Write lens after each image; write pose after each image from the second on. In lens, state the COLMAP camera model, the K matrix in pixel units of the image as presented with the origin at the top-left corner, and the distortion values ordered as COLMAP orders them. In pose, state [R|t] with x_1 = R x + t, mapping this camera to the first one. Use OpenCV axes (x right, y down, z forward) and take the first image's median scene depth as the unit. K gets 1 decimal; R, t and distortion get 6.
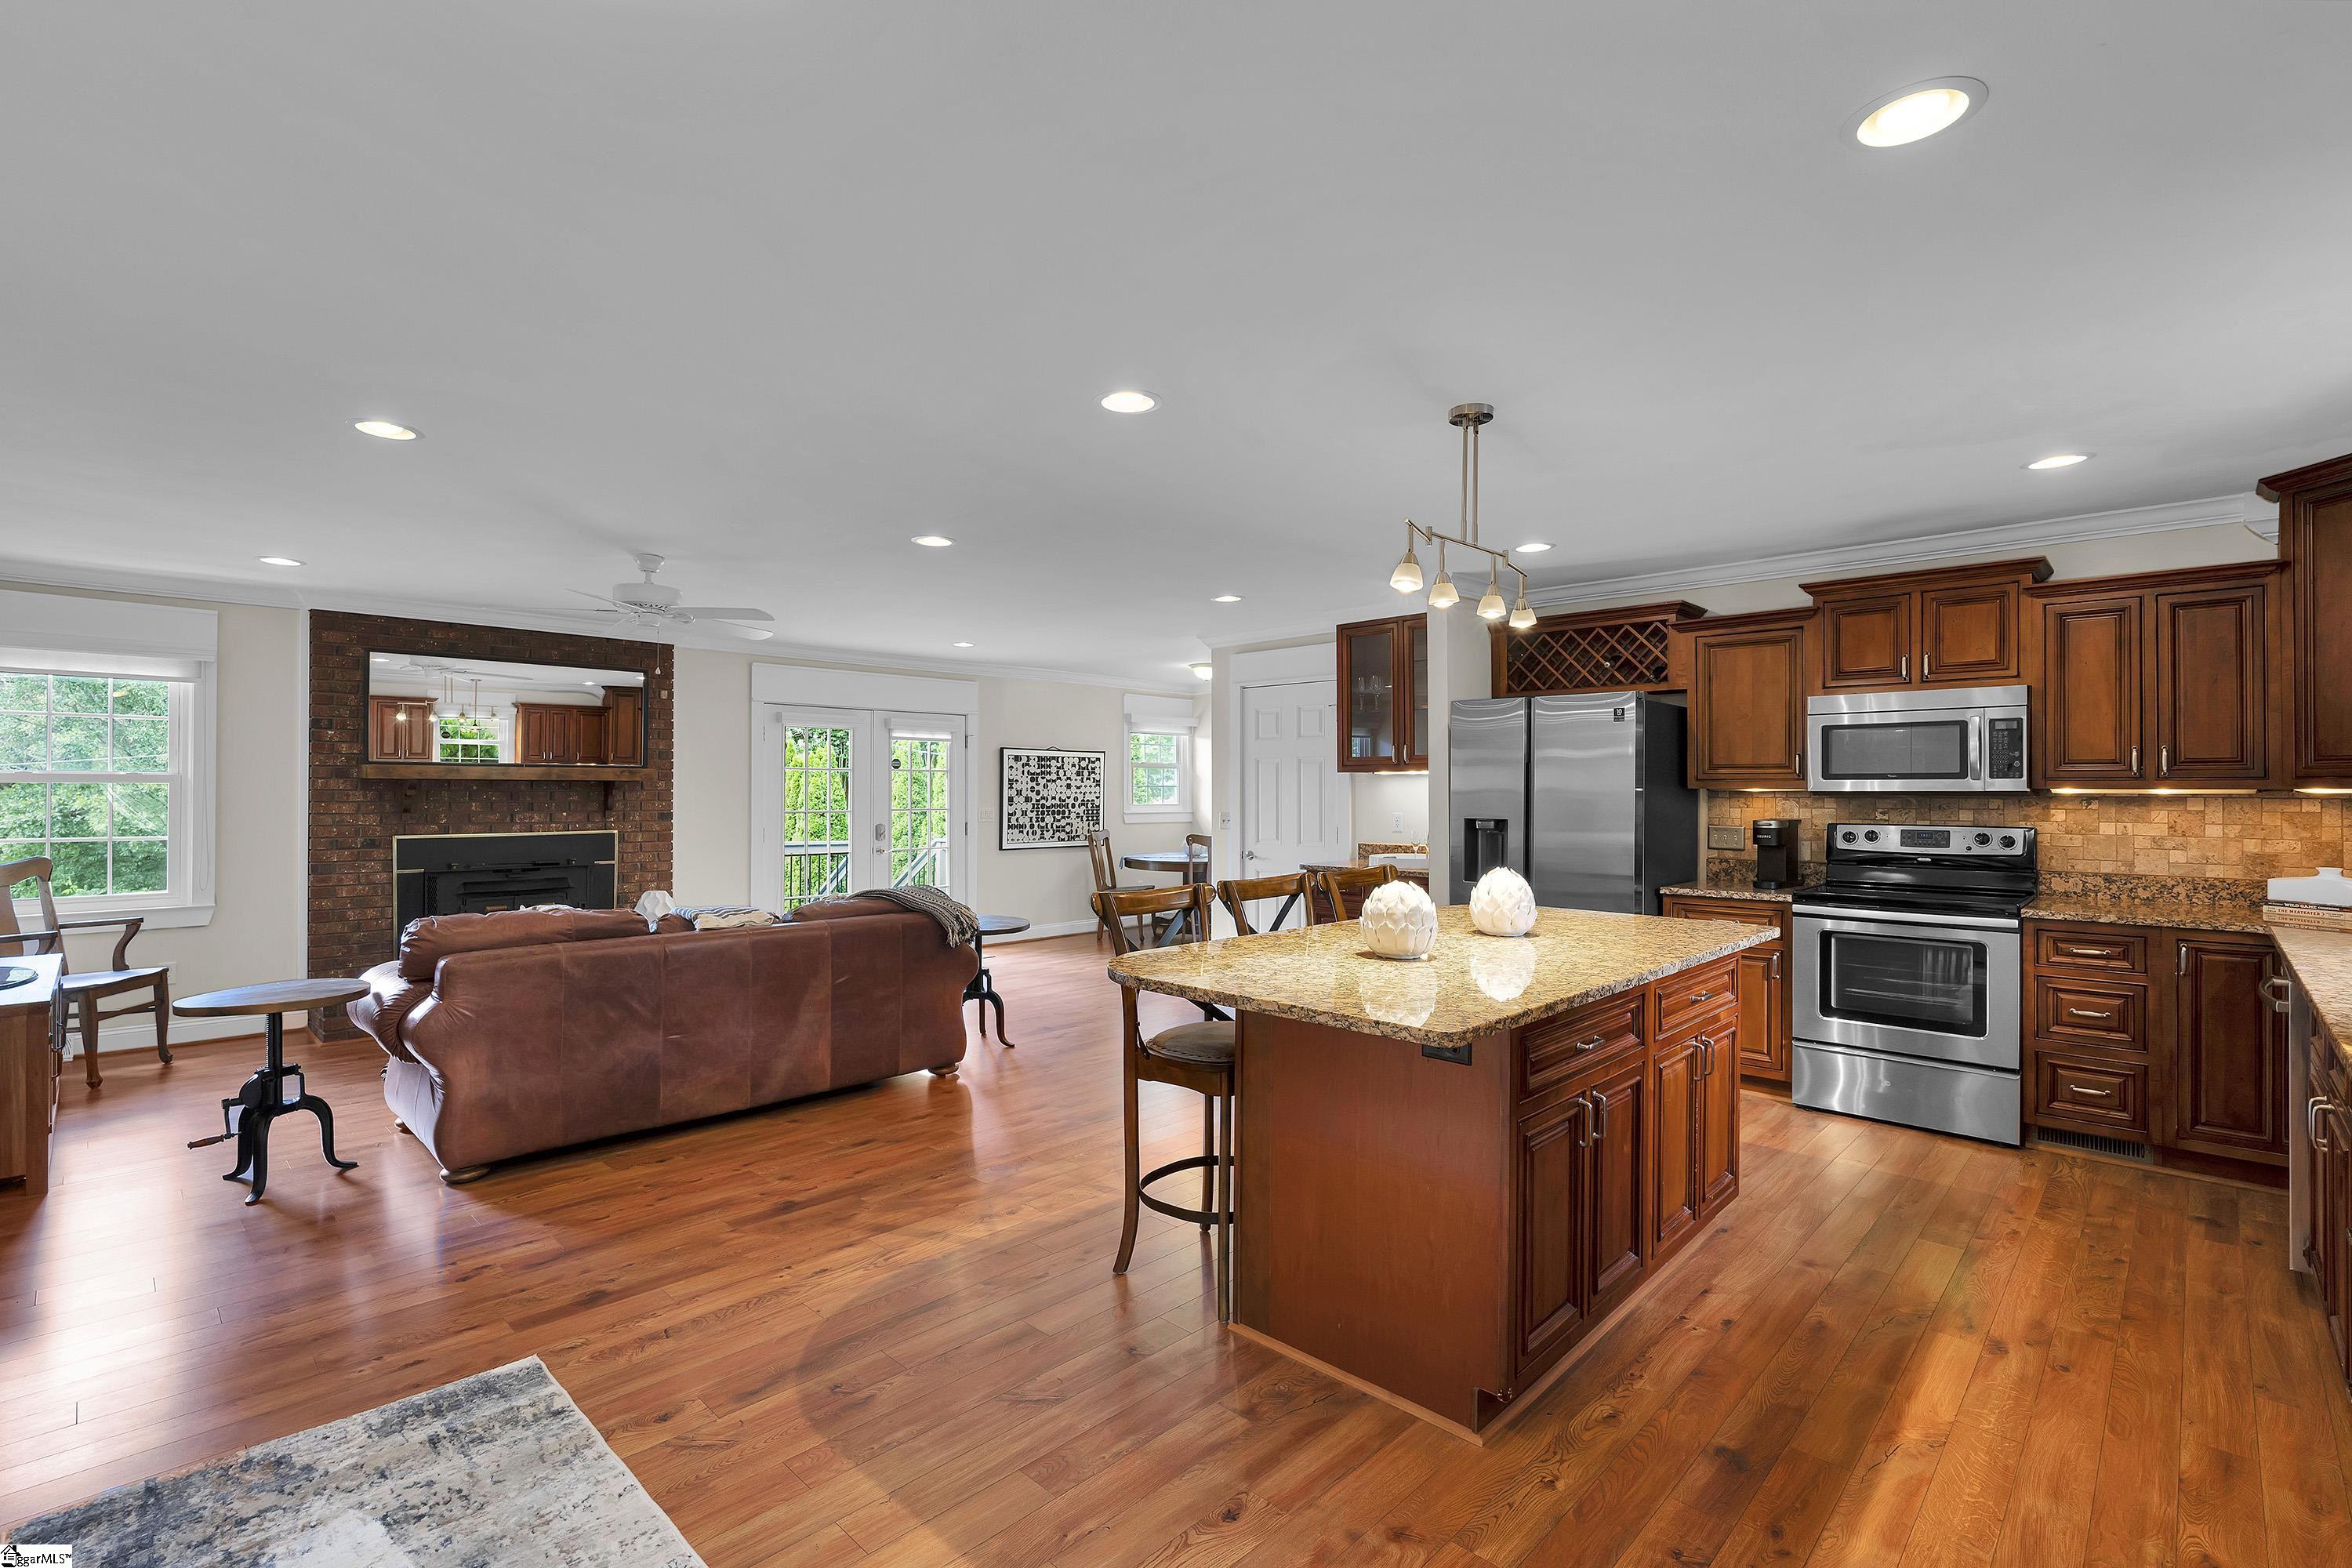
lens RADIAL K [[1061.2, 0, 1157.1], [0, 1061.2, 781.9], [0, 0, 1]] dist [-0.005177, 0.000553]
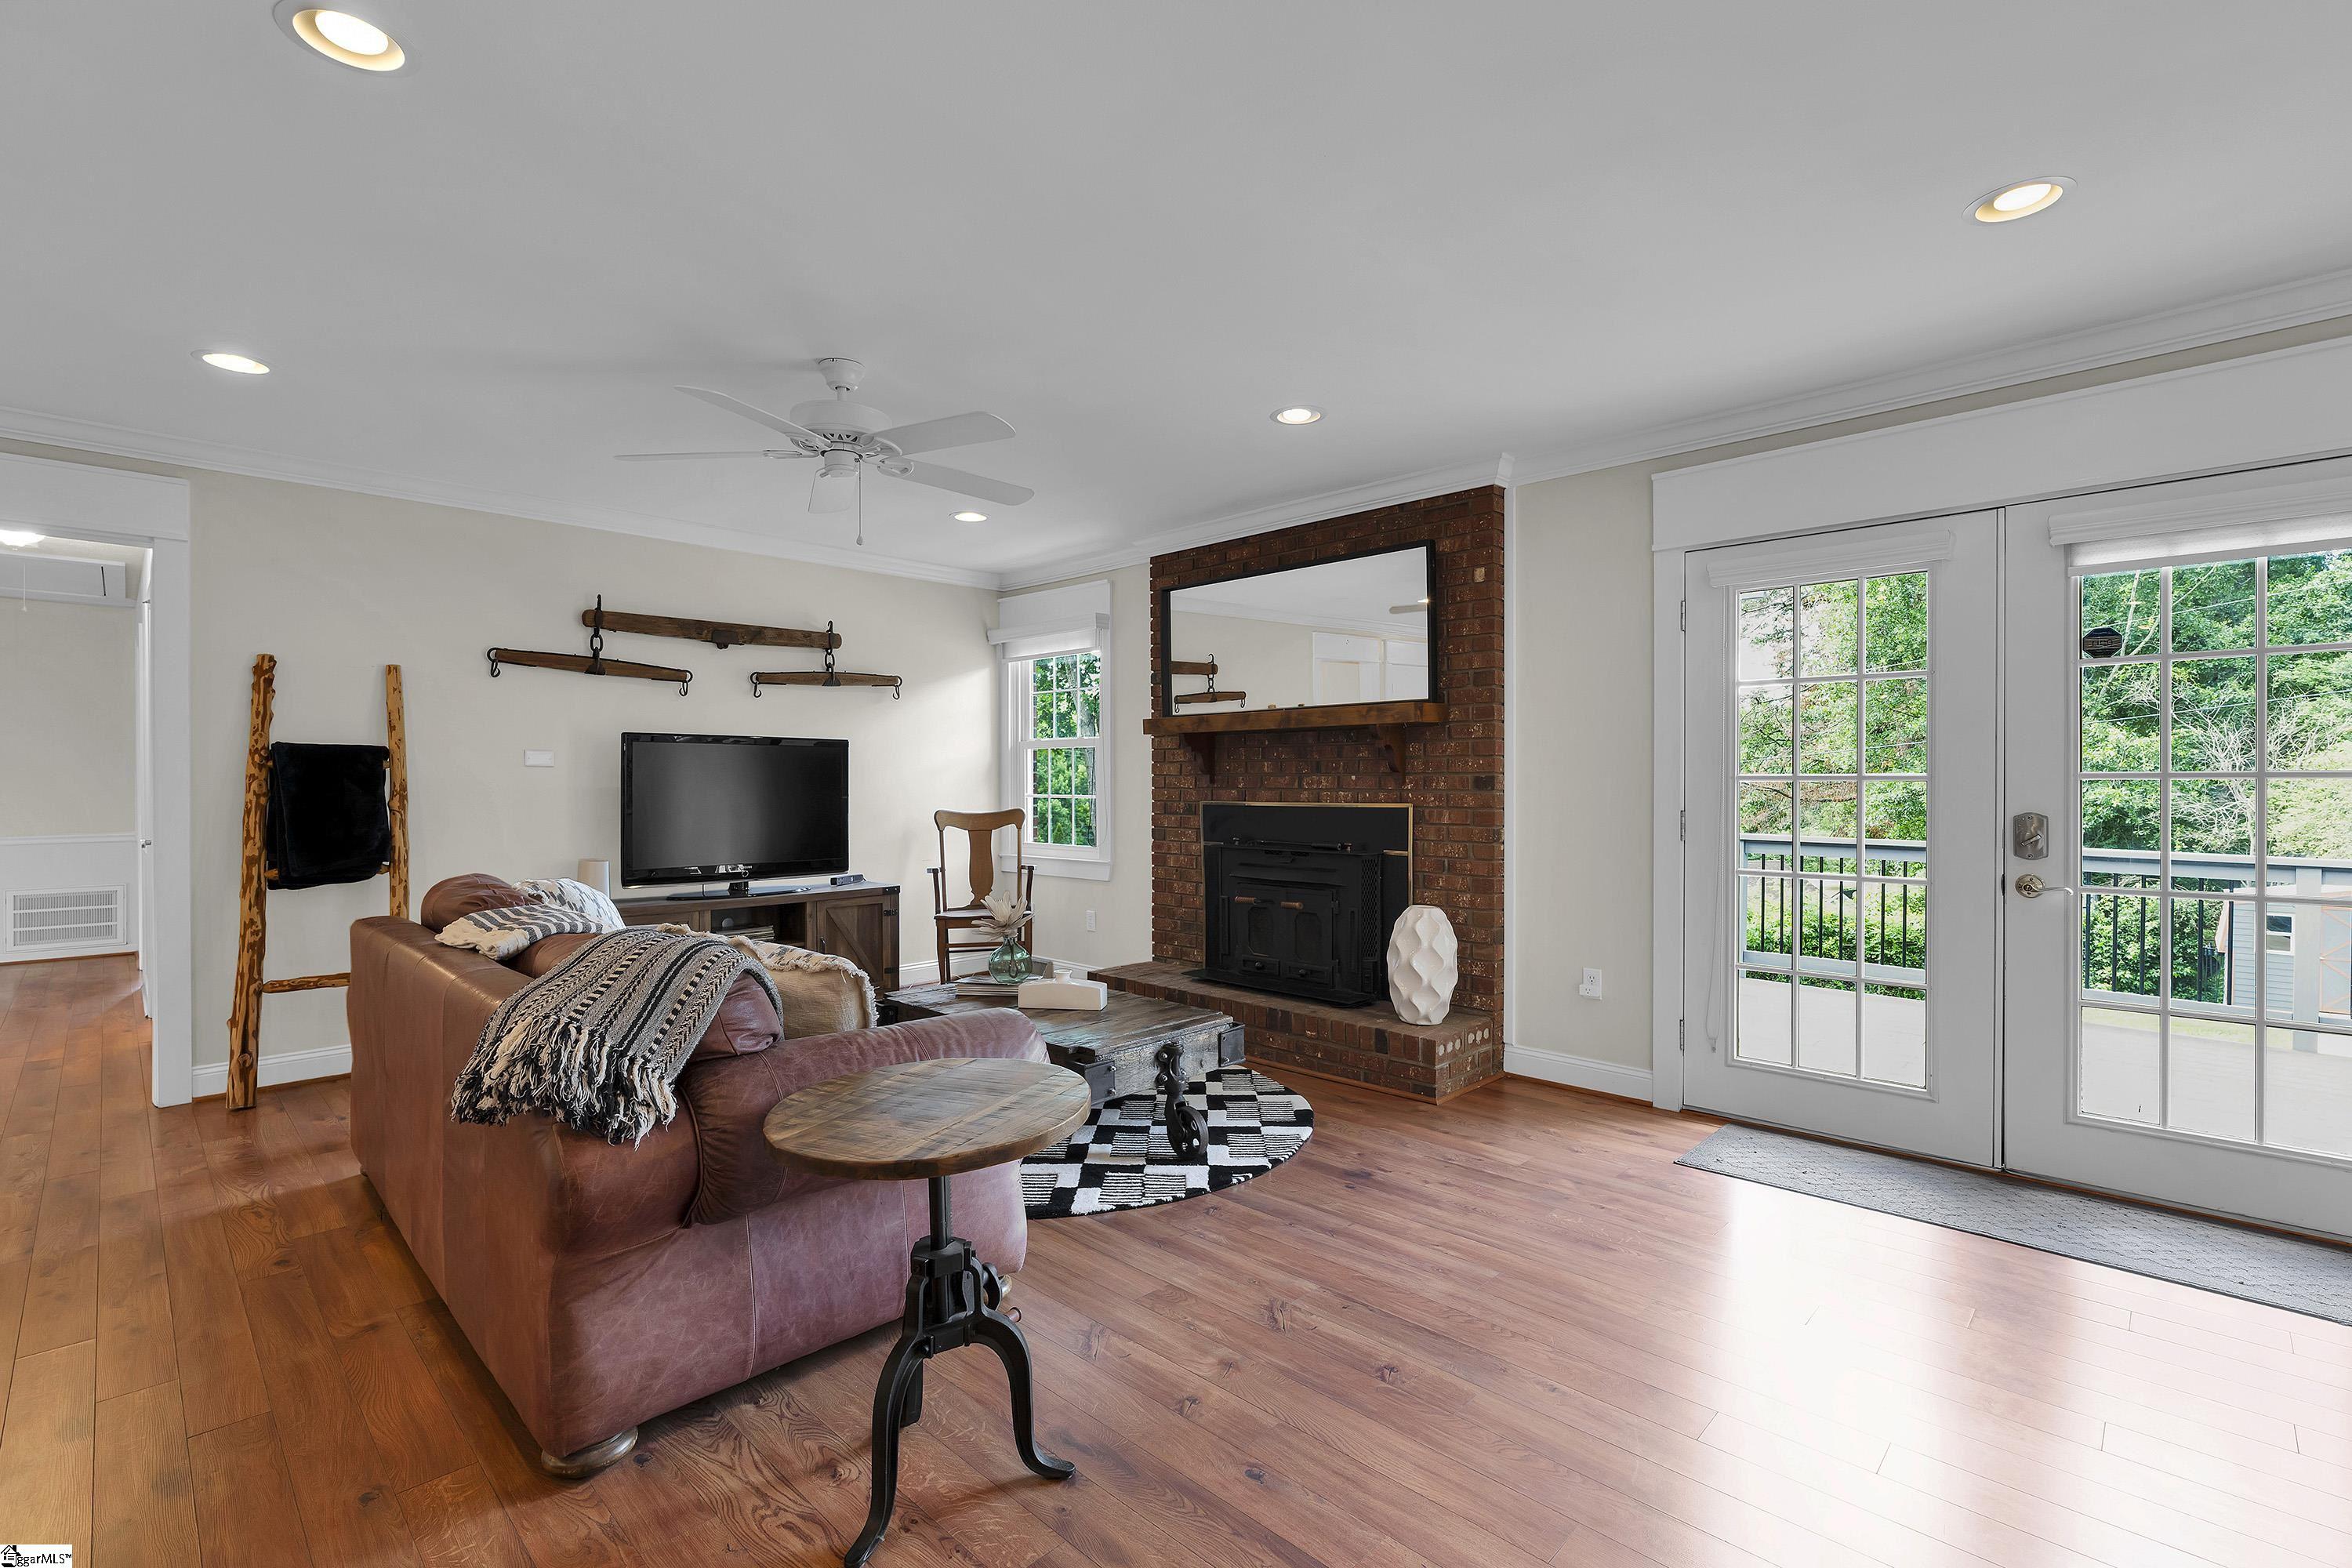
lens RADIAL K [[1039.6, 0, 1188.2], [0, 1039.6, 789.4], [0, 0, 1]] dist [-0.006125, 0.002439]
pose [[0.010590, 0.007761, -0.999914, 0.167065], [0.012844, 0.999886, 0.007896, 0.045265], [0.999861, -0.012927, 0.010489, 1.284259]]
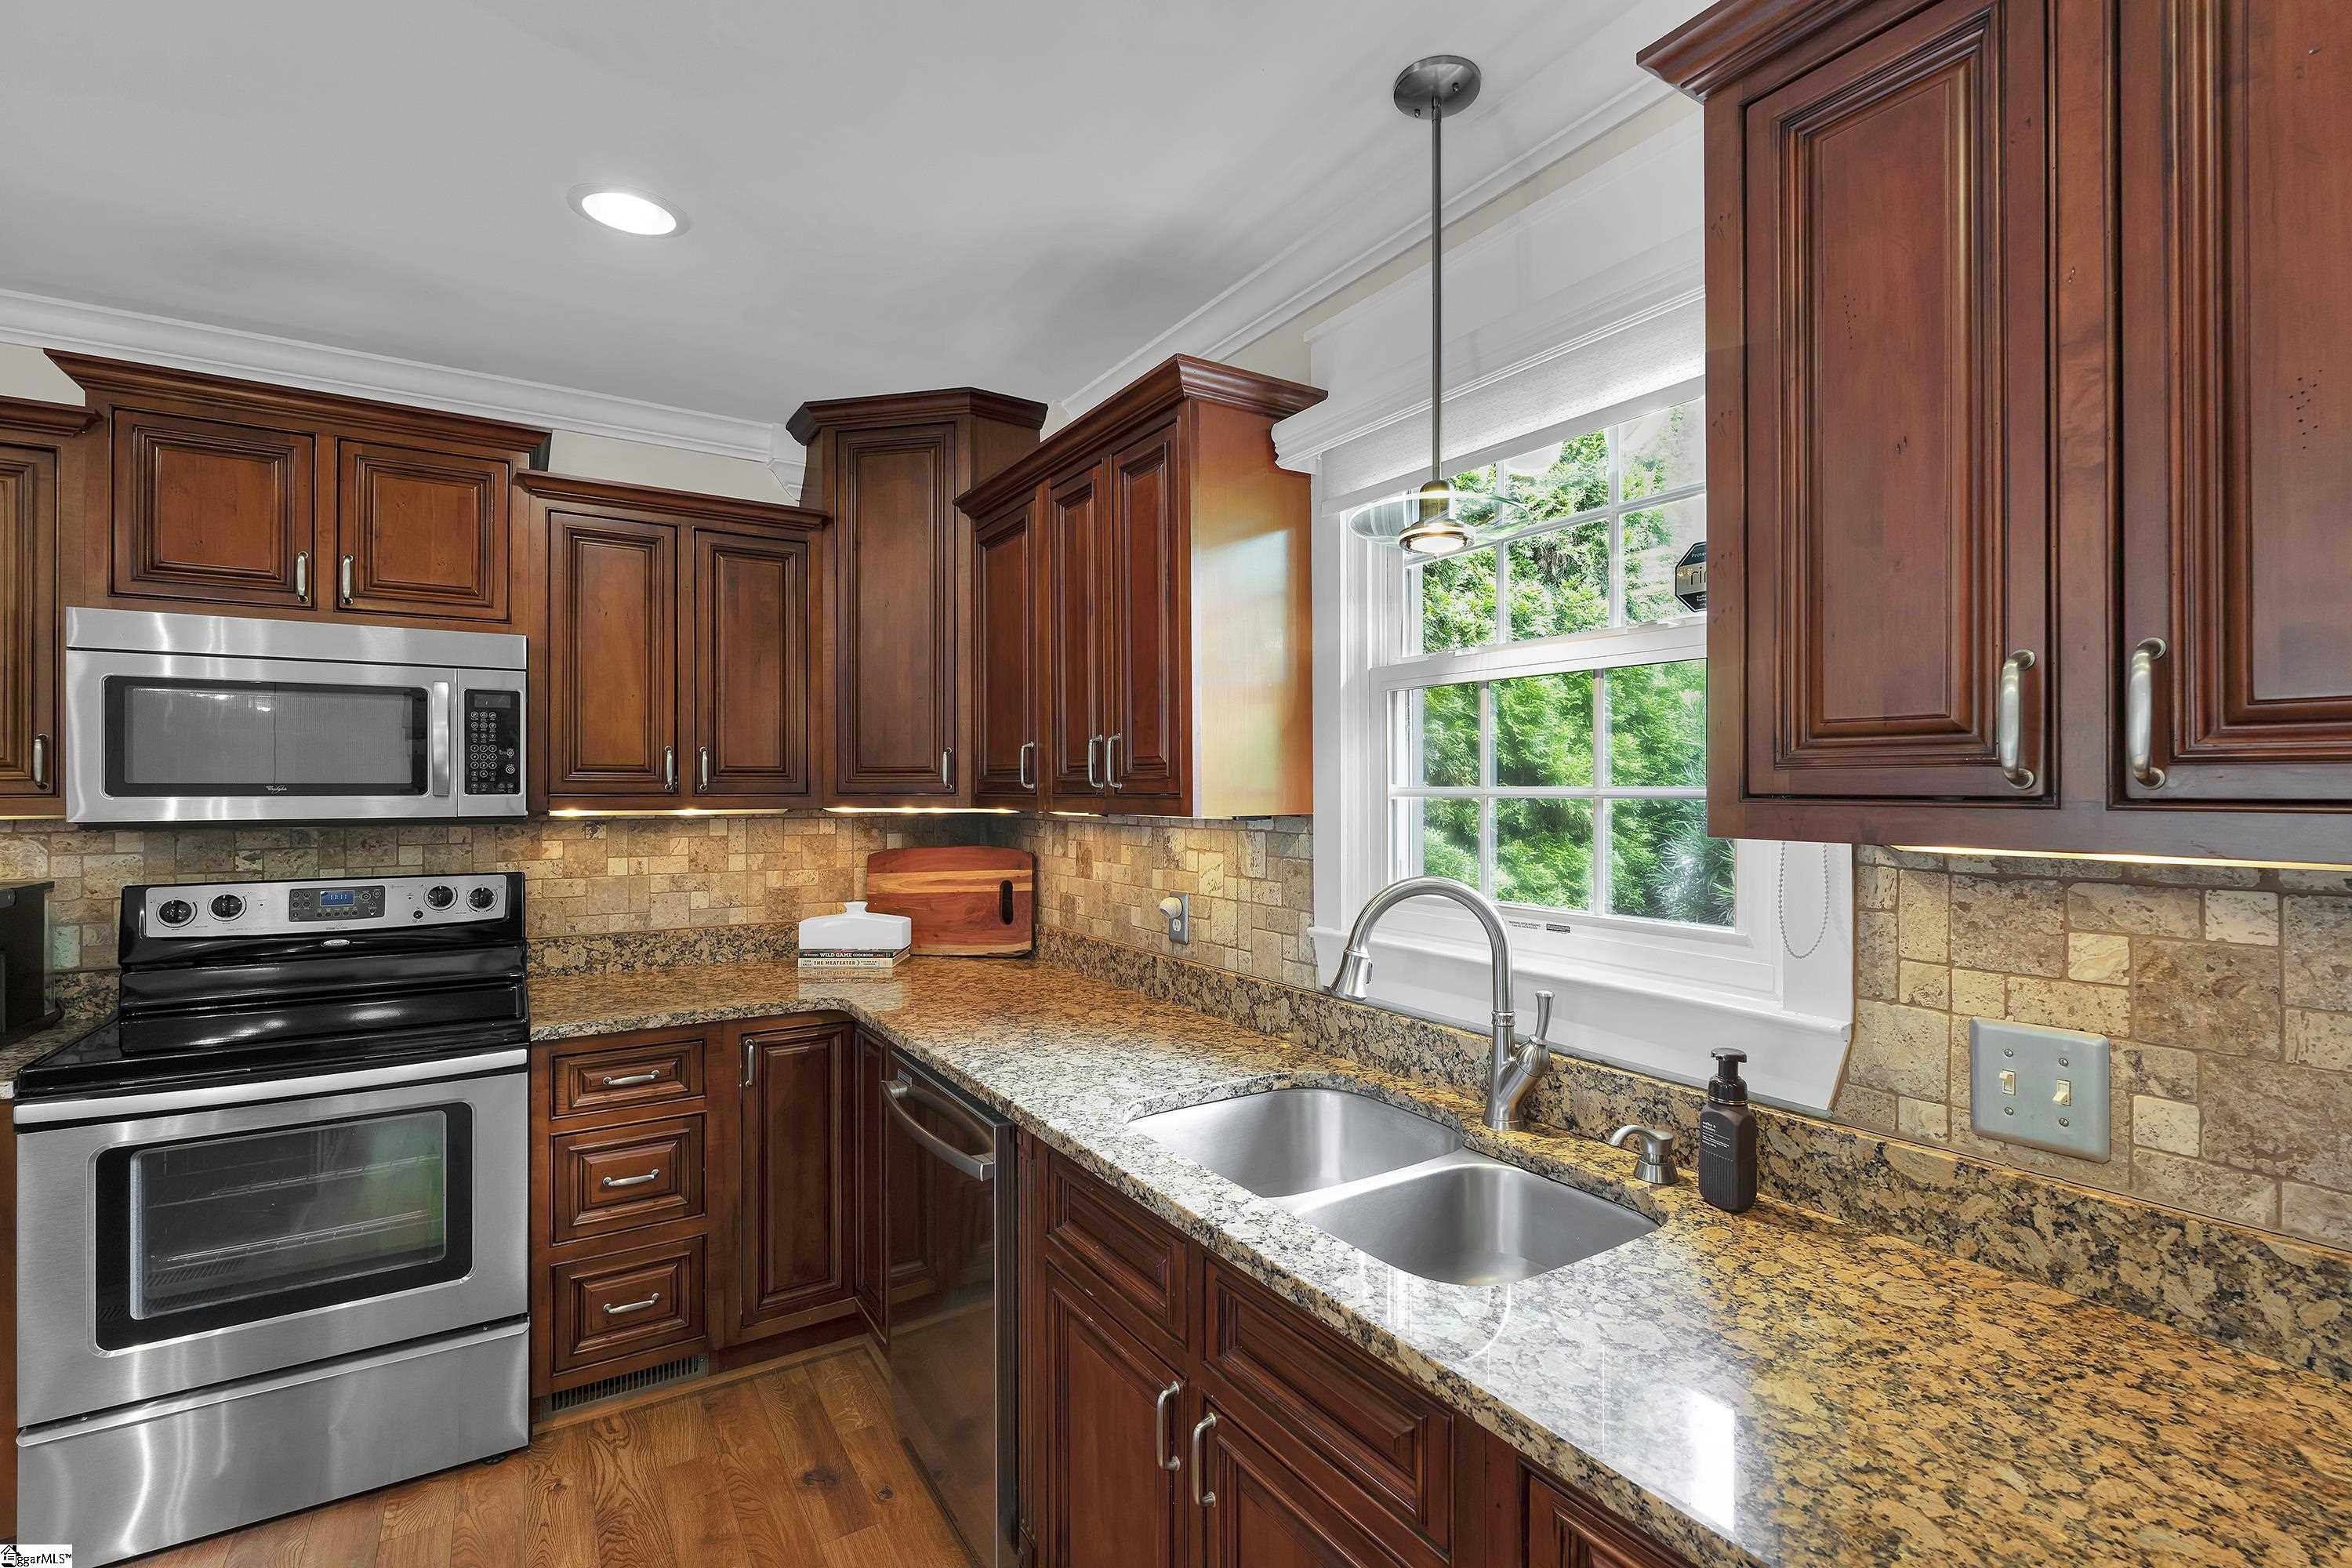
lens RADIAL K [[1061.2, 0, 1192.9], [0, 1061.2, 789.1], [0, 0, 1]] dist [-0.005177, 0.000553]
pose [[0.219581, -0.002992, 0.975590, 0.287062], [-0.005202, 0.999977, 0.004237, -0.009408], [-0.975580, -0.006005, 0.219560, 0.444266]]
